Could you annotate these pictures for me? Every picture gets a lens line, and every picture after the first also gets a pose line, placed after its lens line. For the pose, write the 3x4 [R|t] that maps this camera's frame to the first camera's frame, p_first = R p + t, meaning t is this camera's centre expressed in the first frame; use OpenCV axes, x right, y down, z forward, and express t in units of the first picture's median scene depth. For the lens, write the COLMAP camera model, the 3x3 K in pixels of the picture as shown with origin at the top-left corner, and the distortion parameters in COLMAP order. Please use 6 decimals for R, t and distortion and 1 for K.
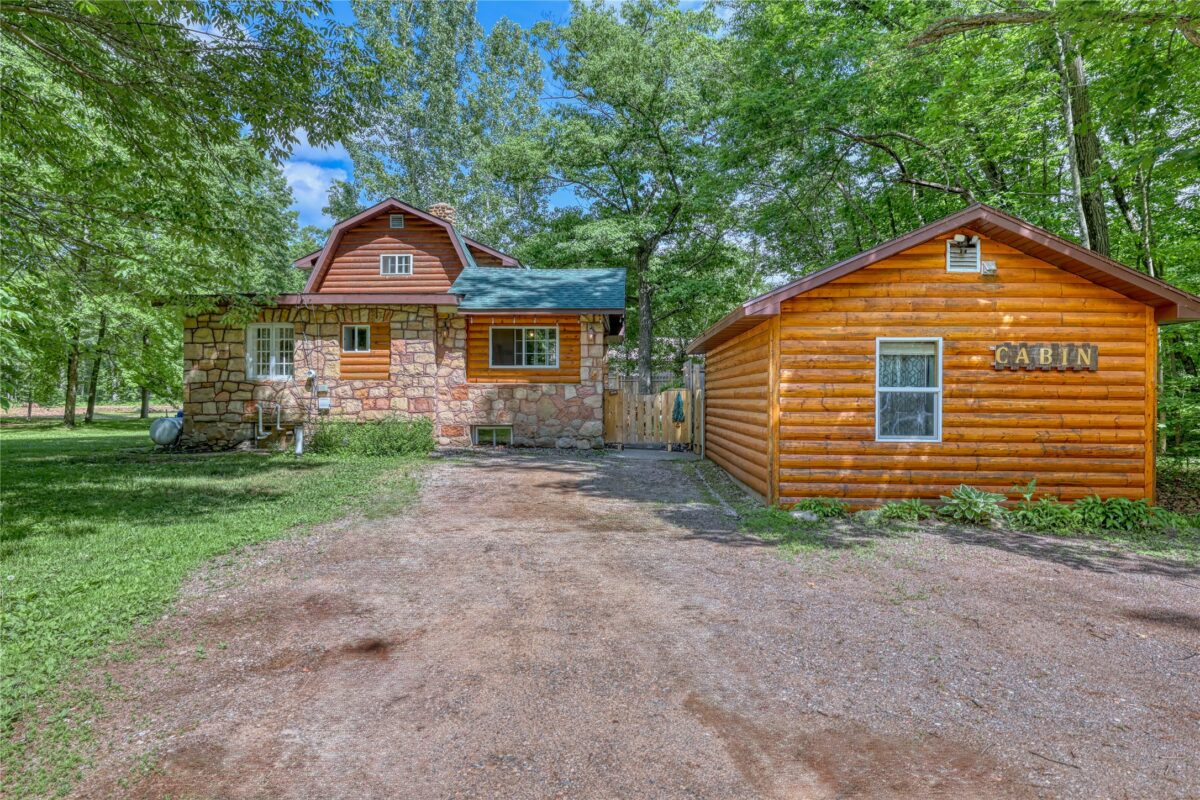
lens RADIAL K [[727.4, 0, 598.1], [0, 727.4, 397.9], [0, 0, 1]] dist [0.003754, 0.000141]
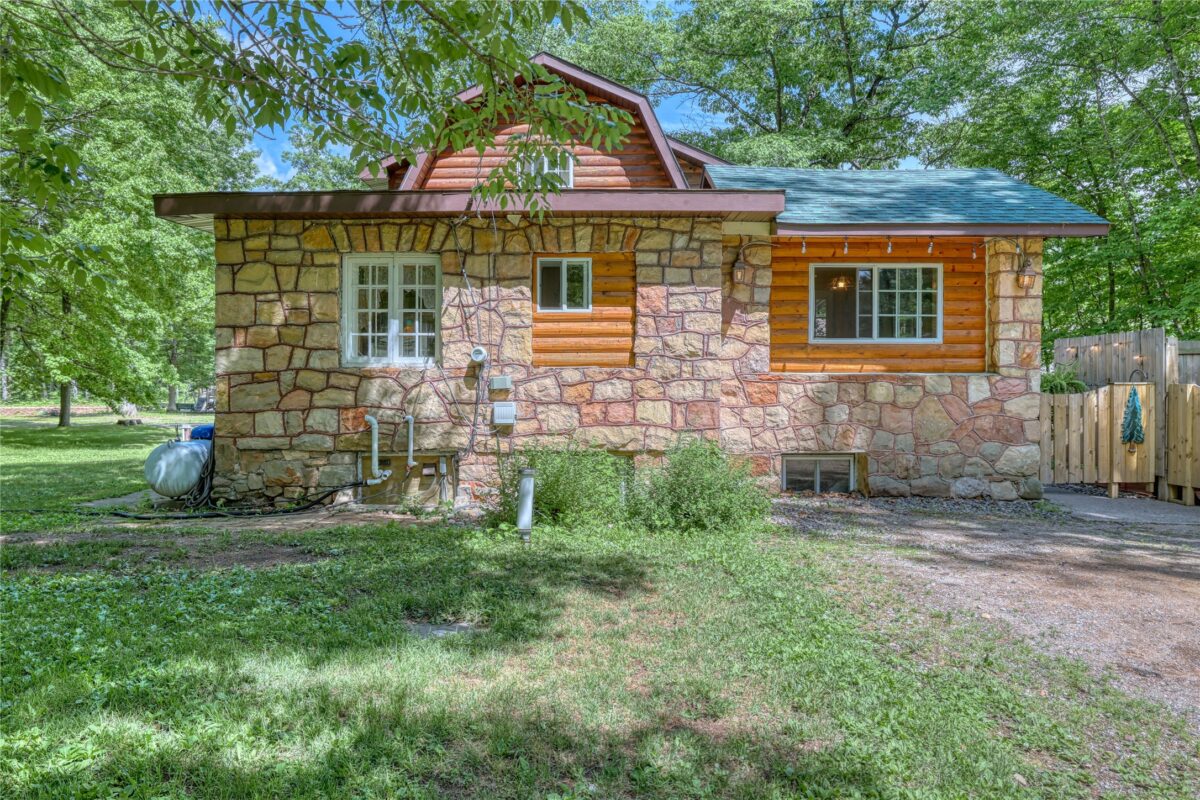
lens RADIAL K [[830.9, 0, 600.4], [0, 830.9, 399.7], [0, 0, 1]] dist [0.001192, 0.001664]
pose [[0.999200, -0.003108, 0.039877, -0.329994], [0.002820, 0.999970, 0.007267, -0.005623], [-0.039898, -0.007149, 0.999178, 0.421315]]
